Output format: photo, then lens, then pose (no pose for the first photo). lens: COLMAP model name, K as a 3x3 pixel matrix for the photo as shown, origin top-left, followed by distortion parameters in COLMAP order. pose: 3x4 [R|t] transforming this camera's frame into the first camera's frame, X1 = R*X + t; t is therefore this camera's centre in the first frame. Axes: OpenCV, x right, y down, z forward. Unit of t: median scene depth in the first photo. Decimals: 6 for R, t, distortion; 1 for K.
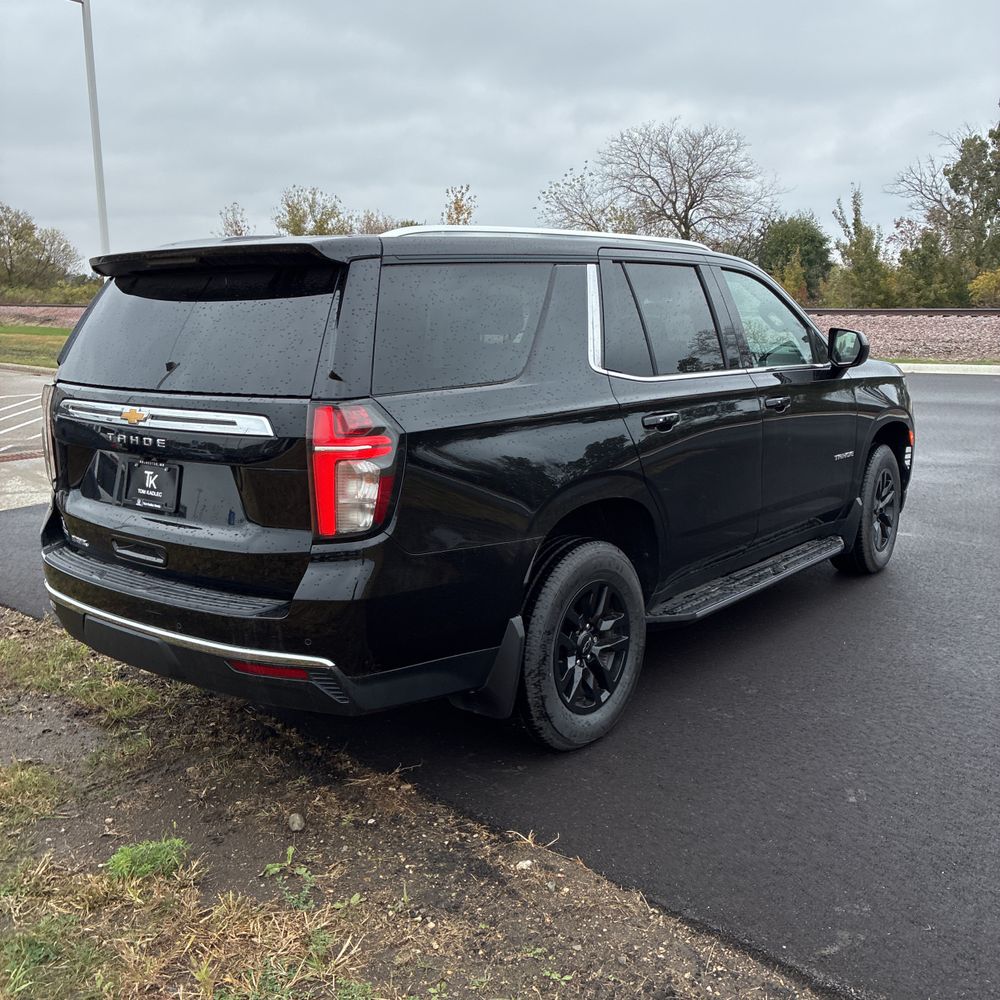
lens RADIAL K [[1000.0, 0, 507.9], [0, 1000.0, 489.3], [0, 0, 1]] dist [0.038792, 0.004814]
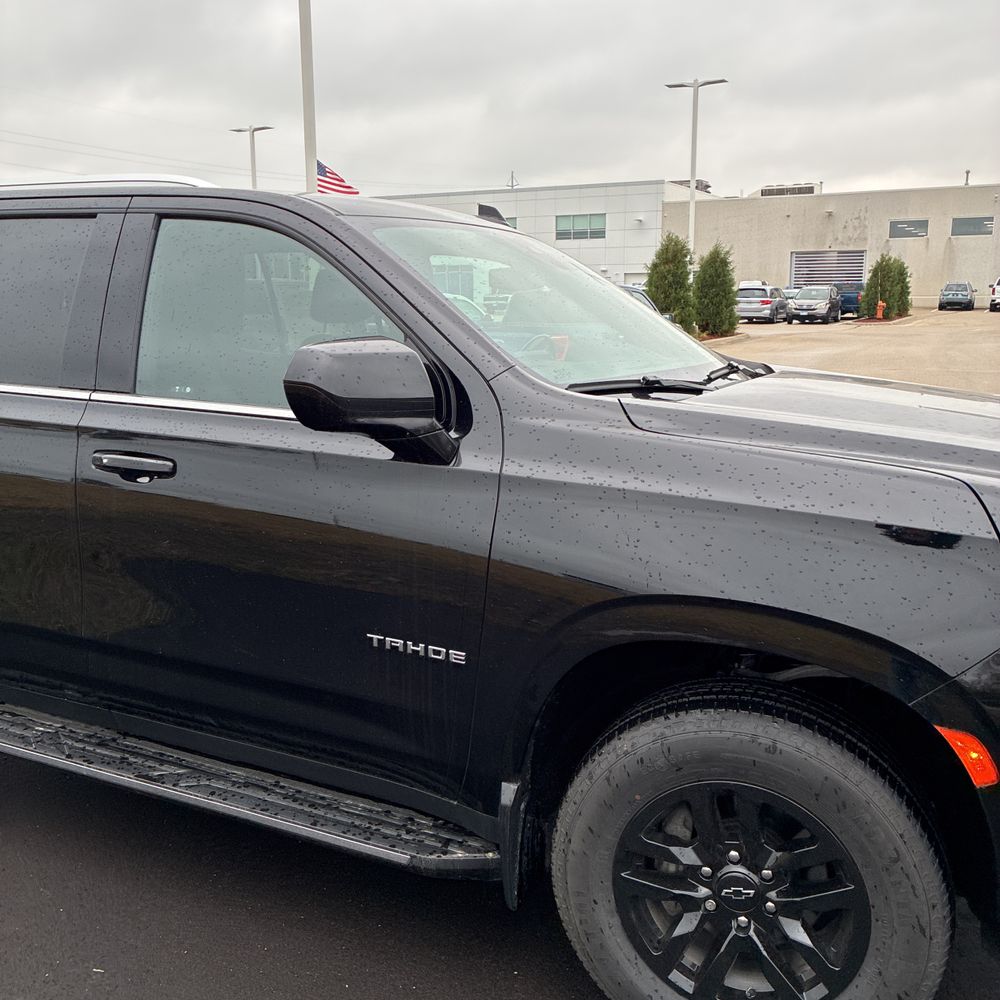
lens RADIAL K [[1000.0, 0, 507.9], [0, 1000.0, 489.3], [0, 0, 1]] dist [0.038792, 0.004814]
pose [[0.255320, 0.193811, -0.947232, 1.006742], [-0.183992, 0.971540, 0.149191, -0.231047], [0.949189, 0.136192, 0.283713, 1.265849]]
